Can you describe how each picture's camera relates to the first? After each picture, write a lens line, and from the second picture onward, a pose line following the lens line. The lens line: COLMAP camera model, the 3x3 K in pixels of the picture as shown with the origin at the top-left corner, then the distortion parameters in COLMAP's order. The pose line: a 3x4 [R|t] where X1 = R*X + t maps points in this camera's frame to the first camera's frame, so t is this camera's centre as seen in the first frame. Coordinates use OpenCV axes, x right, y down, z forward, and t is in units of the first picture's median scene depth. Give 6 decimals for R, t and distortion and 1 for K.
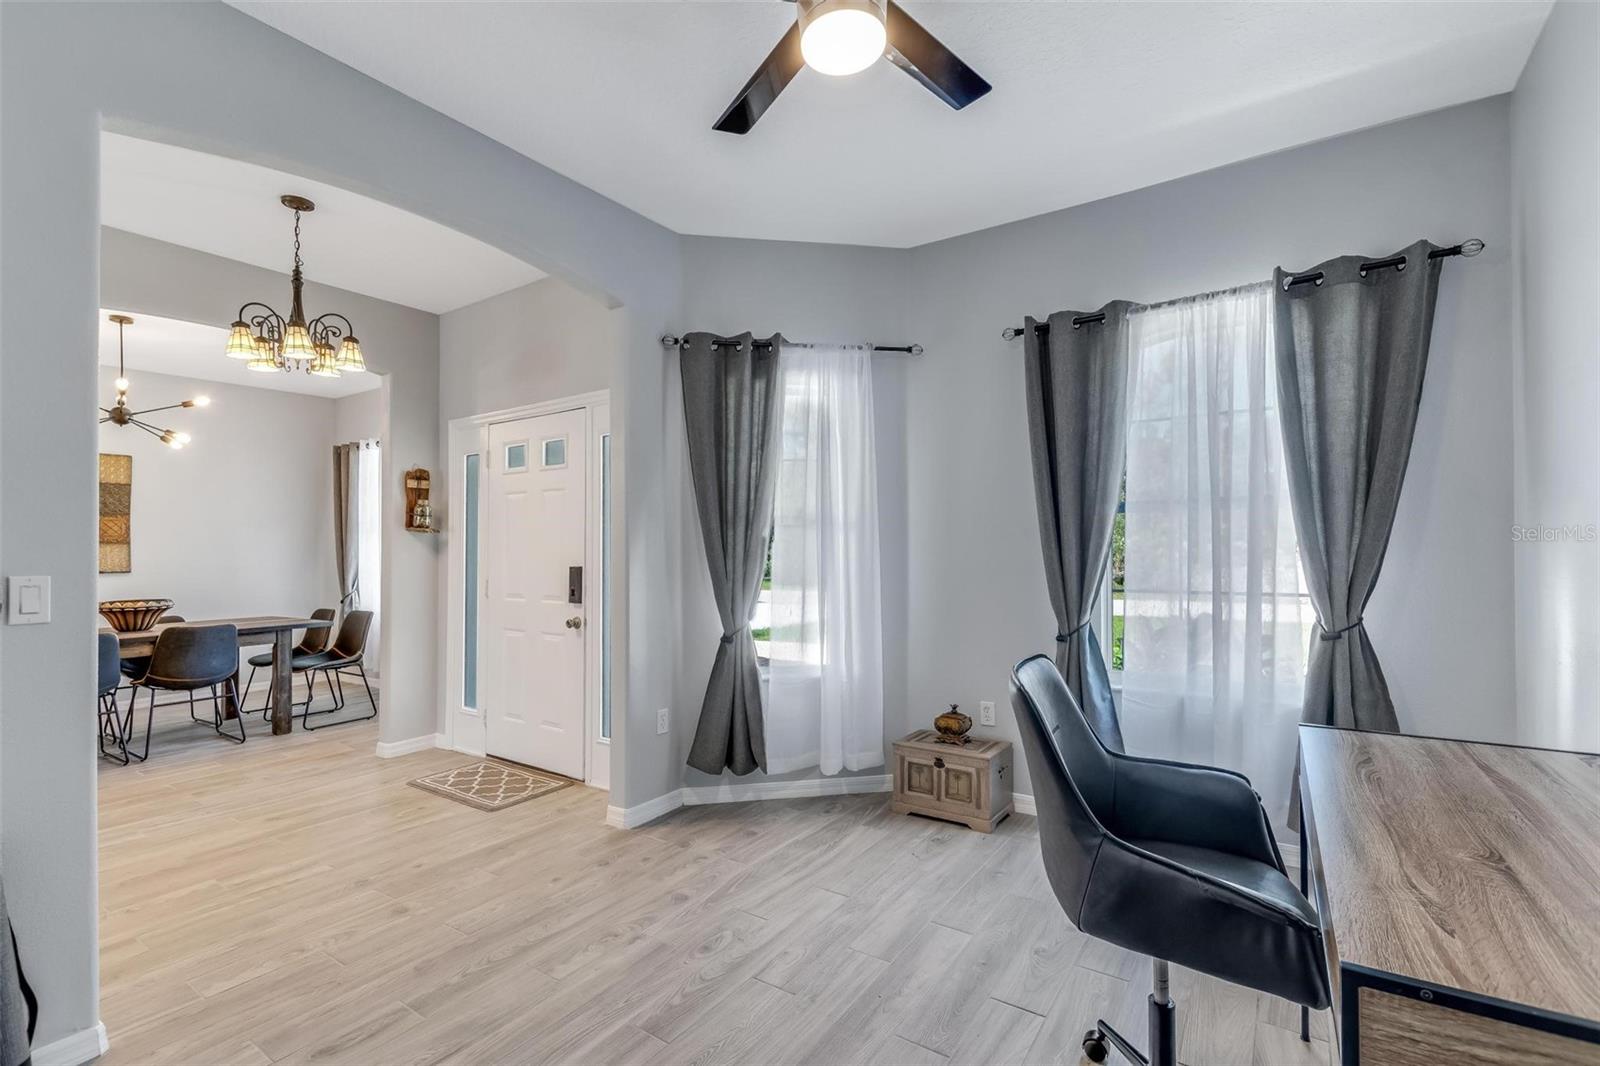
lens RADIAL K [[710.3, 0, 799.4], [0, 710.3, 549.6], [0, 0, 1]] dist [-0.000141, -0.000159]
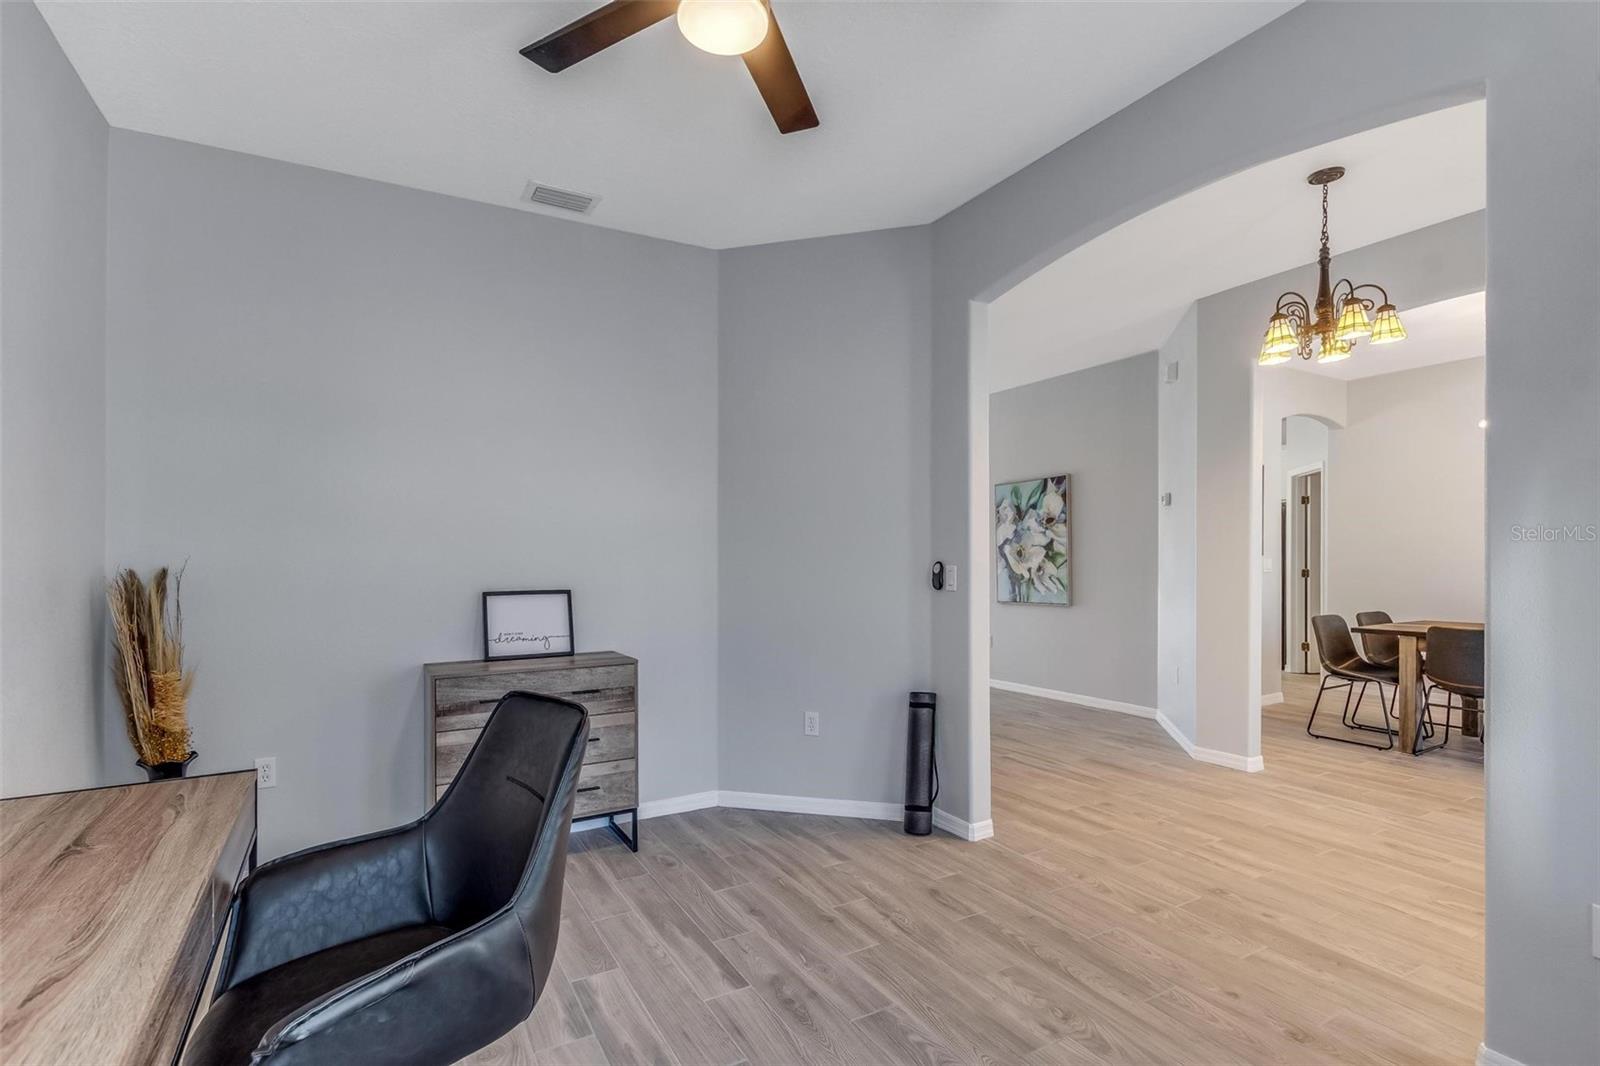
lens RADIAL K [[763.3, 0, 800.1], [0, 763.3, 537.9], [0, 0, 1]] dist [-0.002177, -0.000306]
pose [[-0.443335, -0.006535, -0.896332, 0.669009], [0.012337, 0.999834, -0.013392, -0.009661], [0.896271, -0.016996, -0.443181, 1.107710]]
